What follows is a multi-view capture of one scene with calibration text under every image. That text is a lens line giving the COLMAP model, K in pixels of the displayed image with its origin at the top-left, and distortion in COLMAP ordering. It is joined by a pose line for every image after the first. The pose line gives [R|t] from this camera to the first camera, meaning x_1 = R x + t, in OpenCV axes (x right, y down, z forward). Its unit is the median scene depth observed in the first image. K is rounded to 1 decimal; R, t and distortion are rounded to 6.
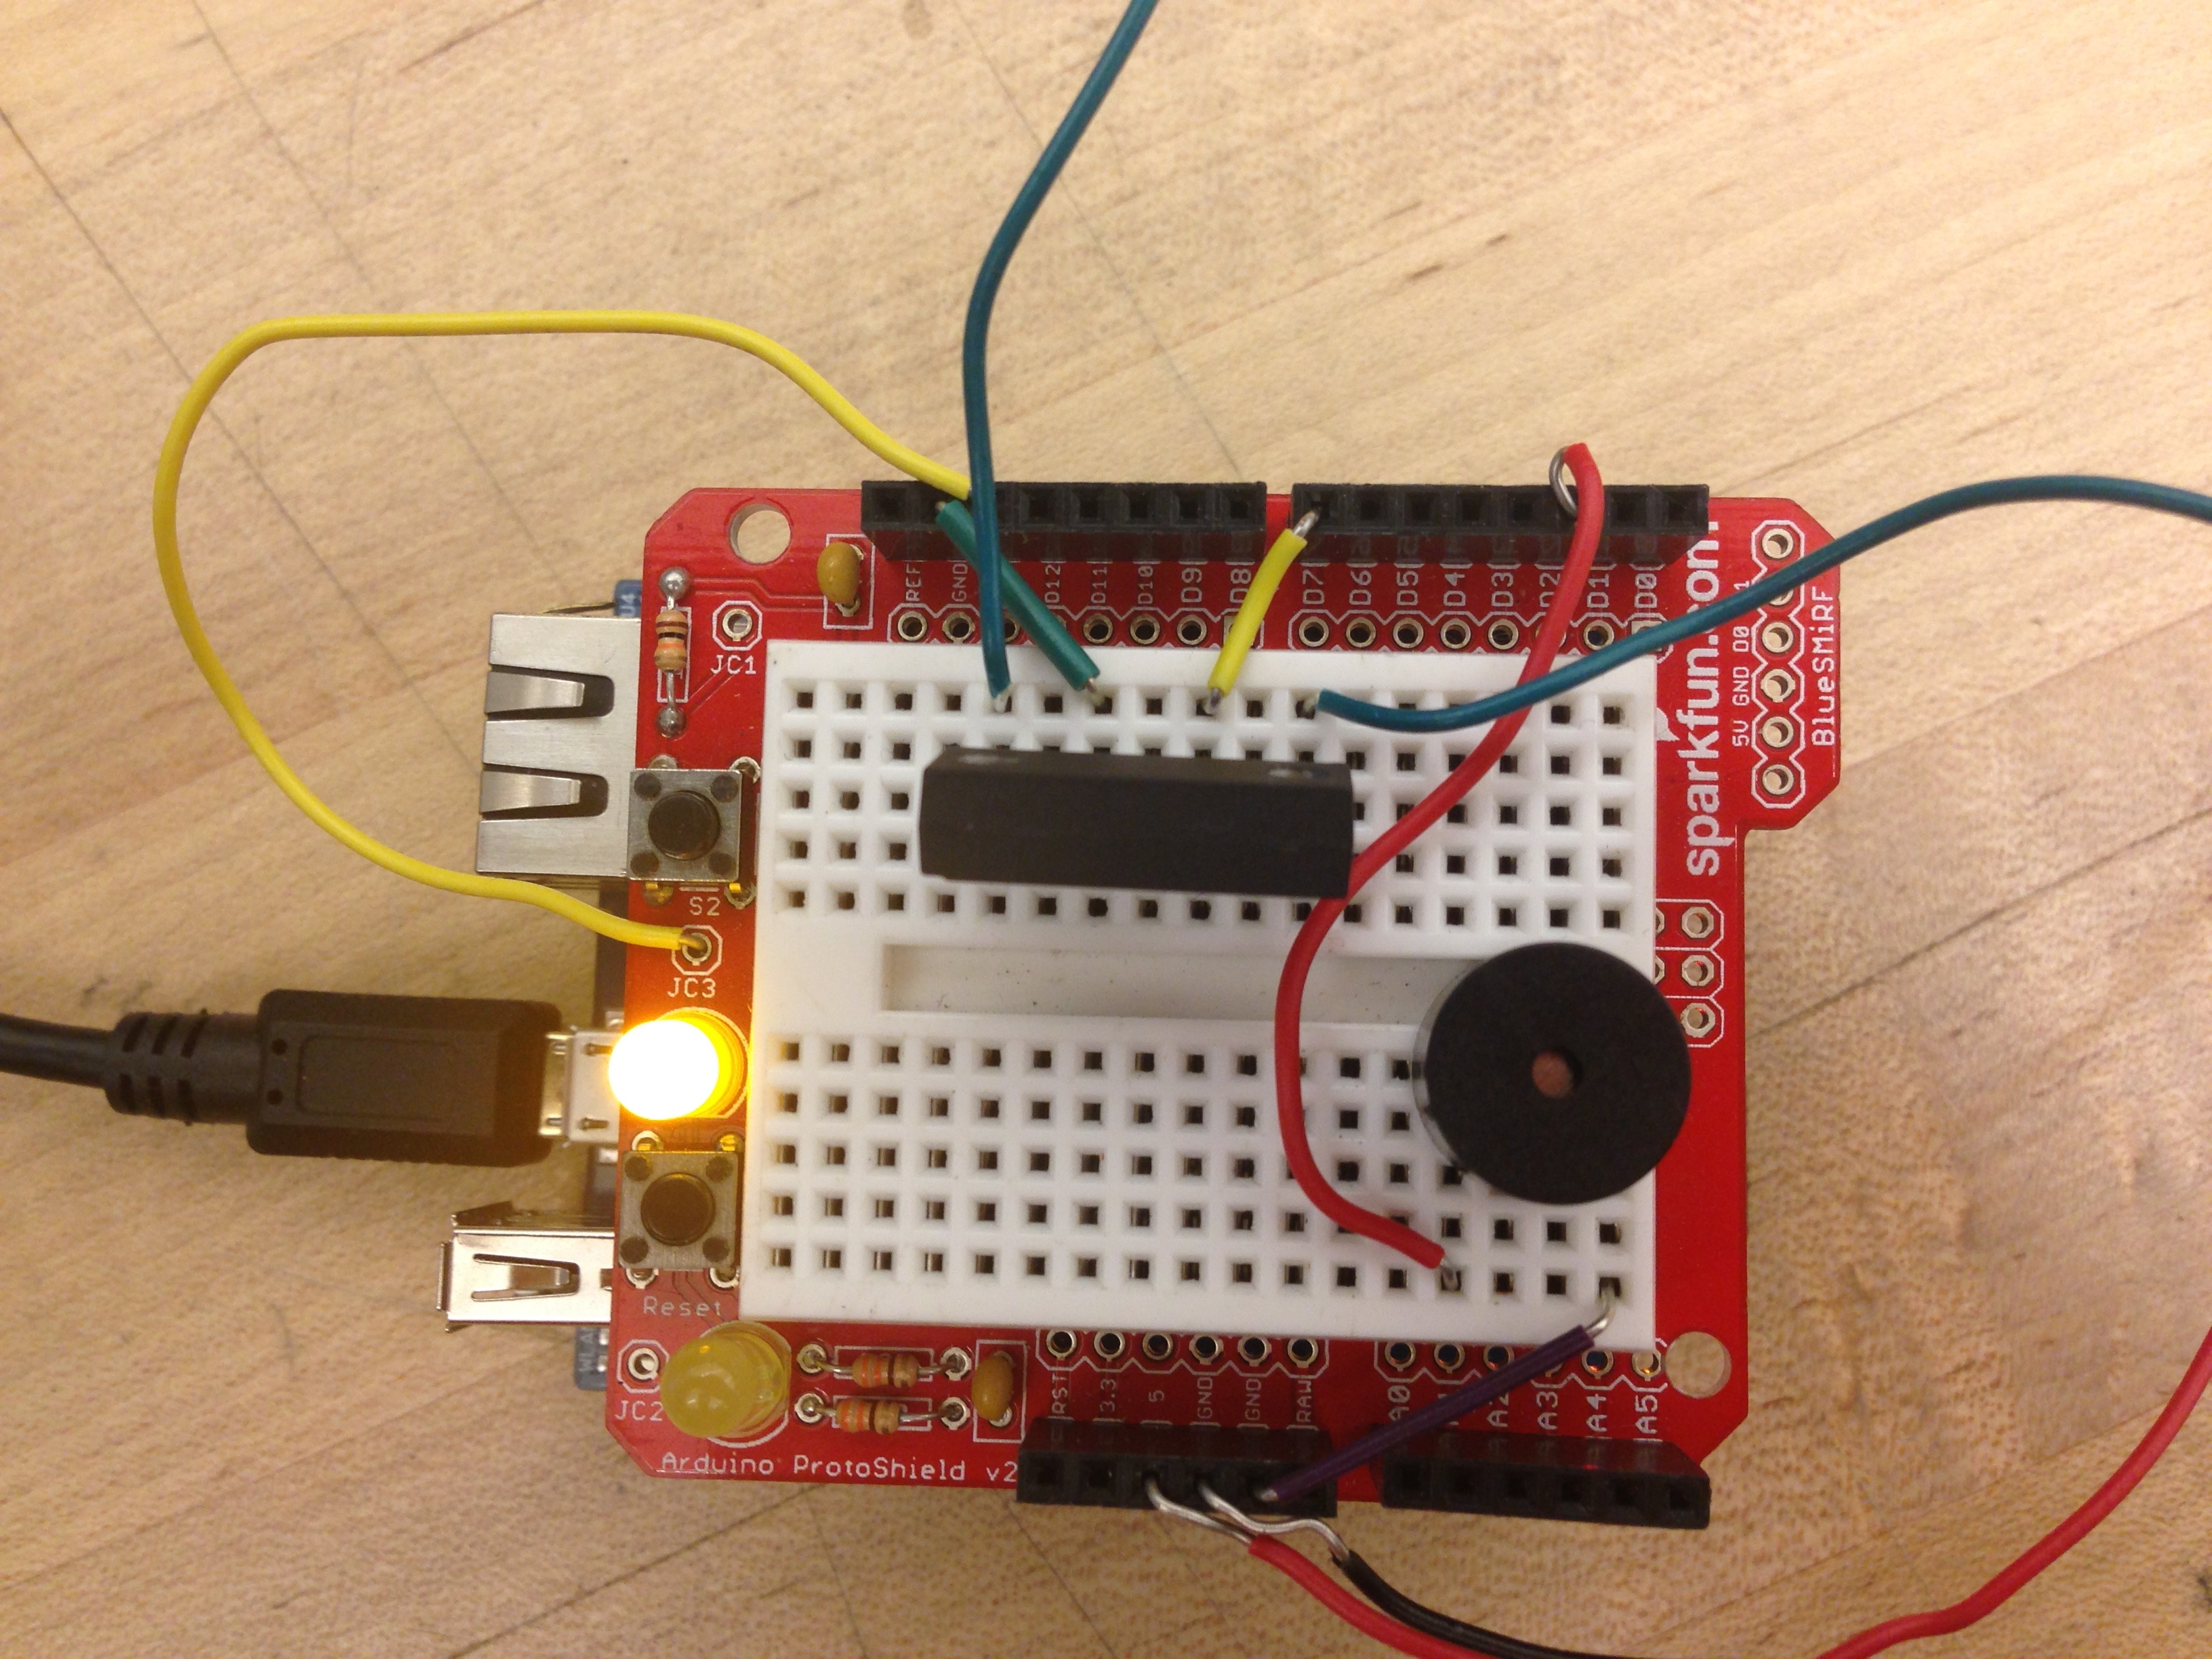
lens RADIAL K [[2121.6, 0, 1106.0], [0, 2121.6, 829.5], [0, 0, 1]] dist [0.141875, 0.002252]
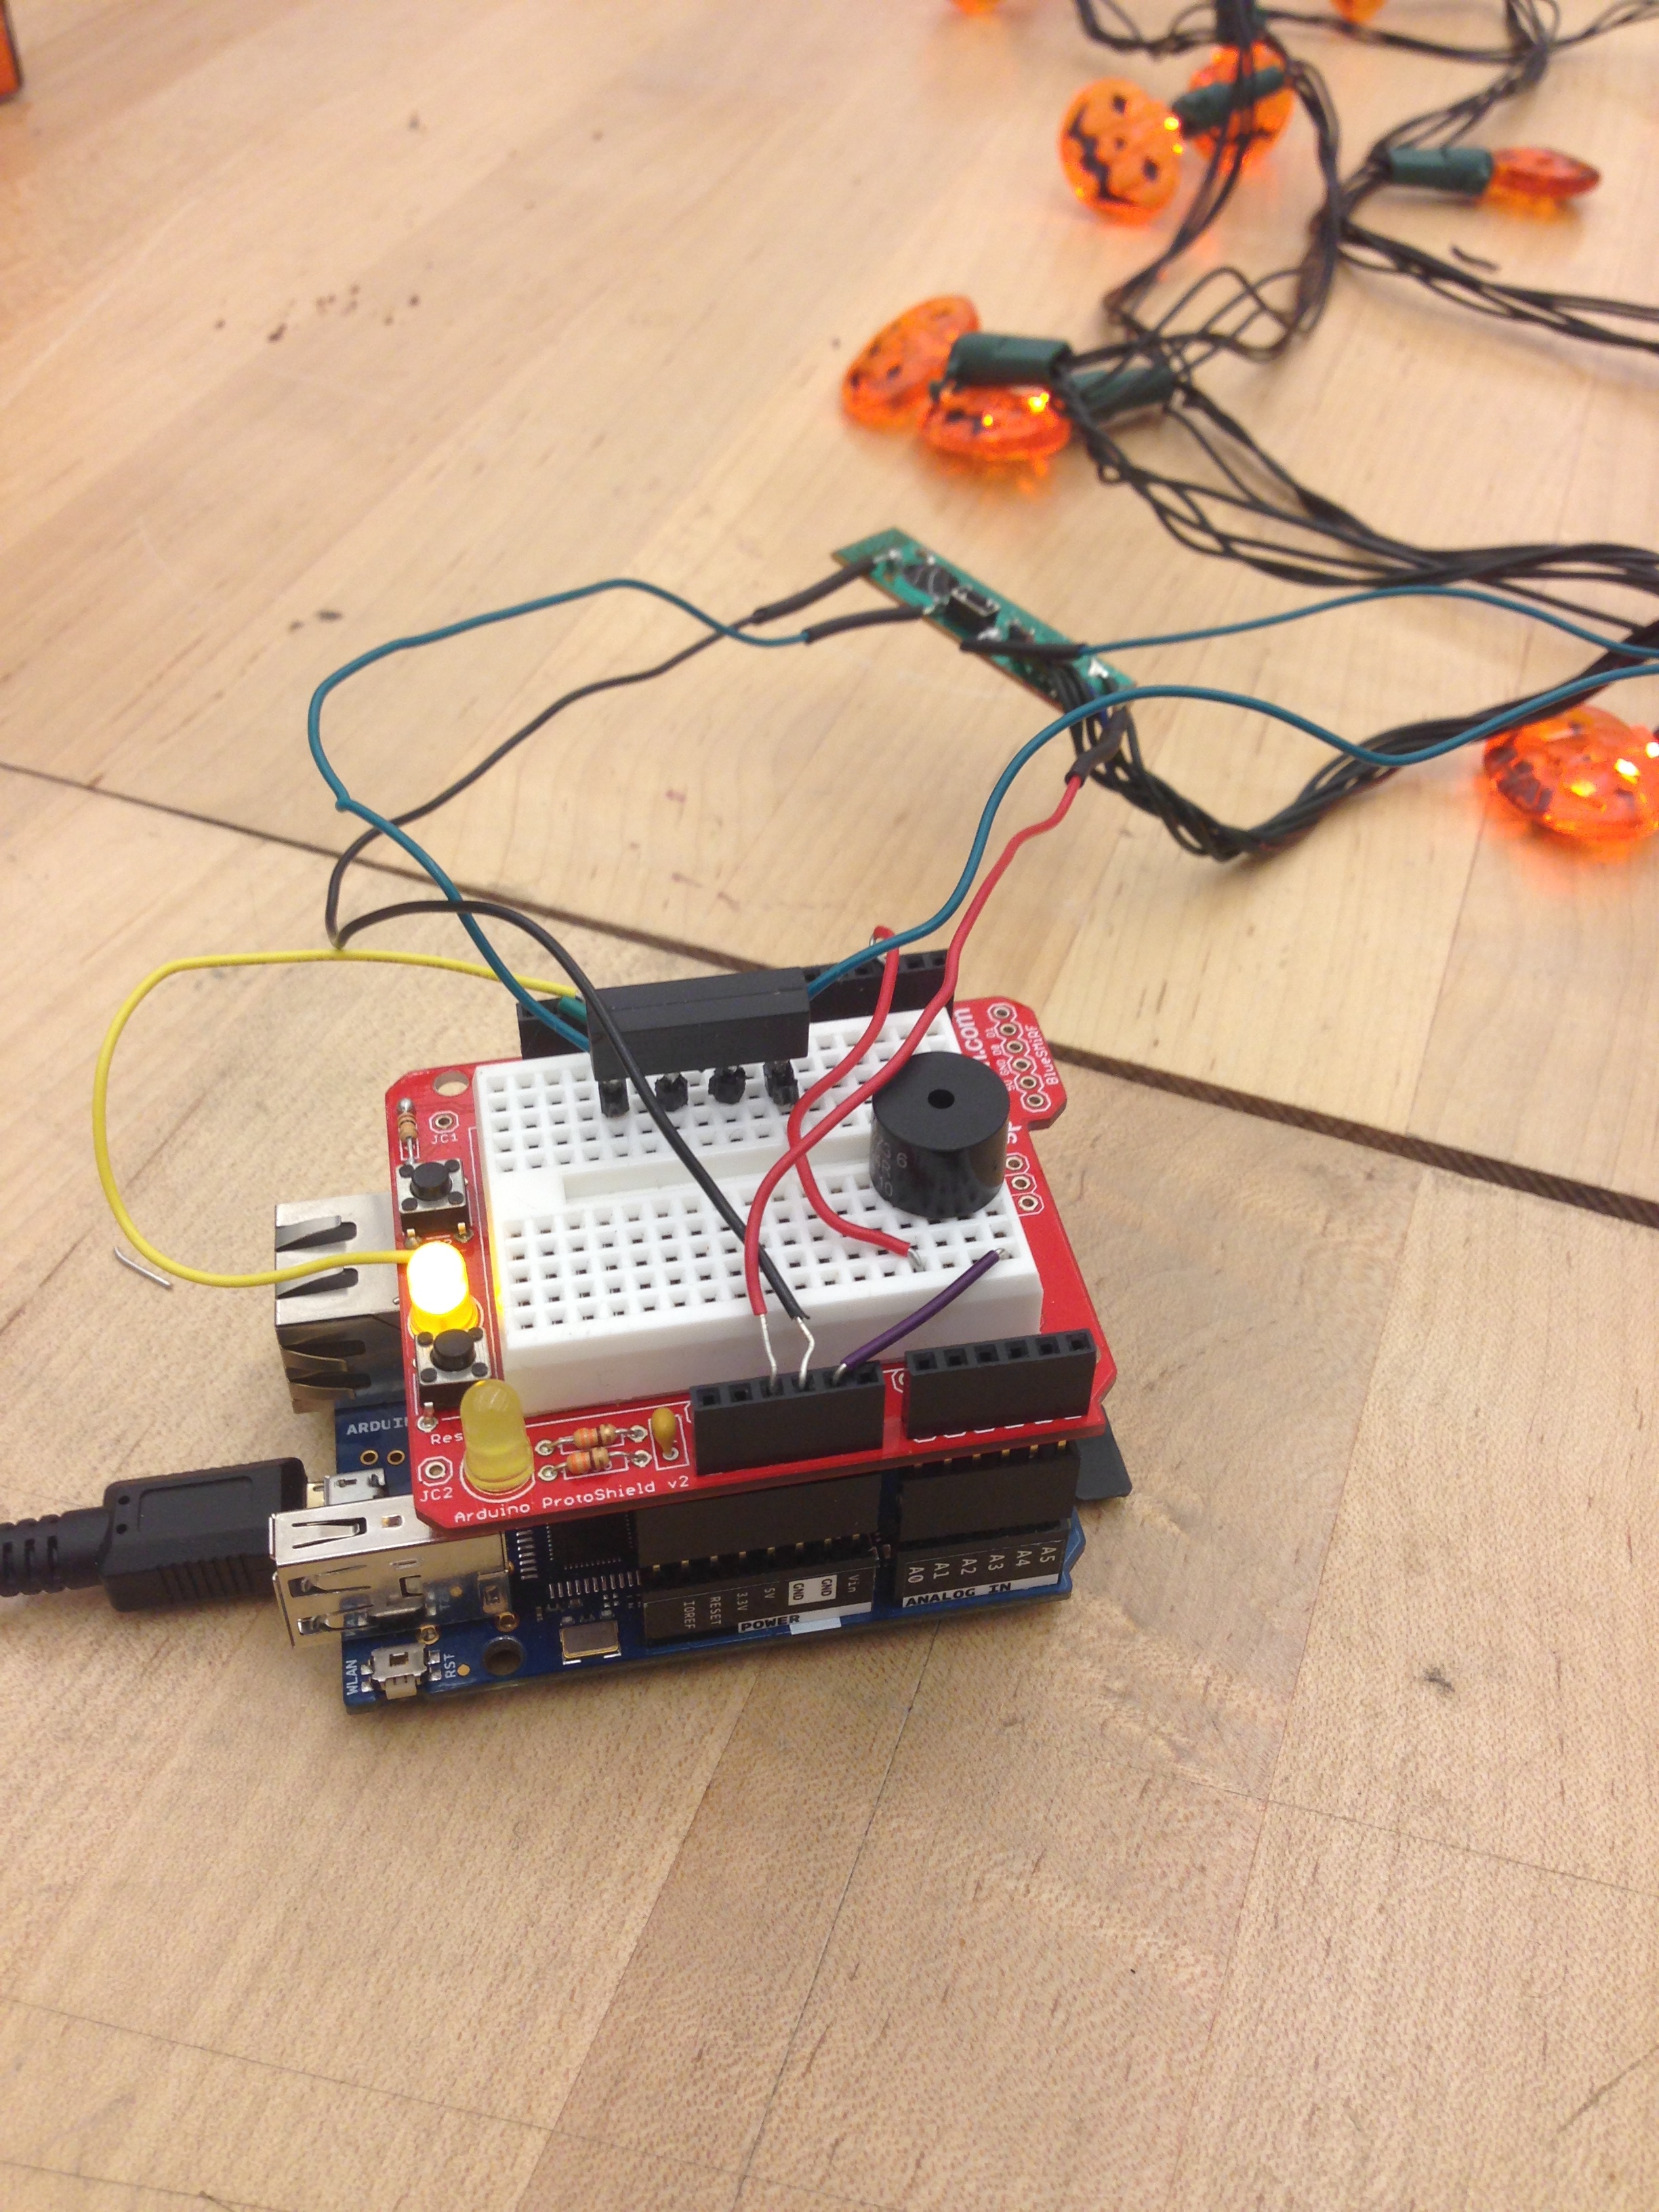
lens RADIAL K [[2121.6, 0, 829.5], [0, 2121.6, 1106.0], [0, 0, 1]] dist [0.141875, 0.002252]
pose [[0.974211, -0.110138, 0.196935, -0.224501], [0.210430, 0.758494, -0.616771, 1.111530], [-0.081444, 0.642306, 0.762109, -0.375762]]
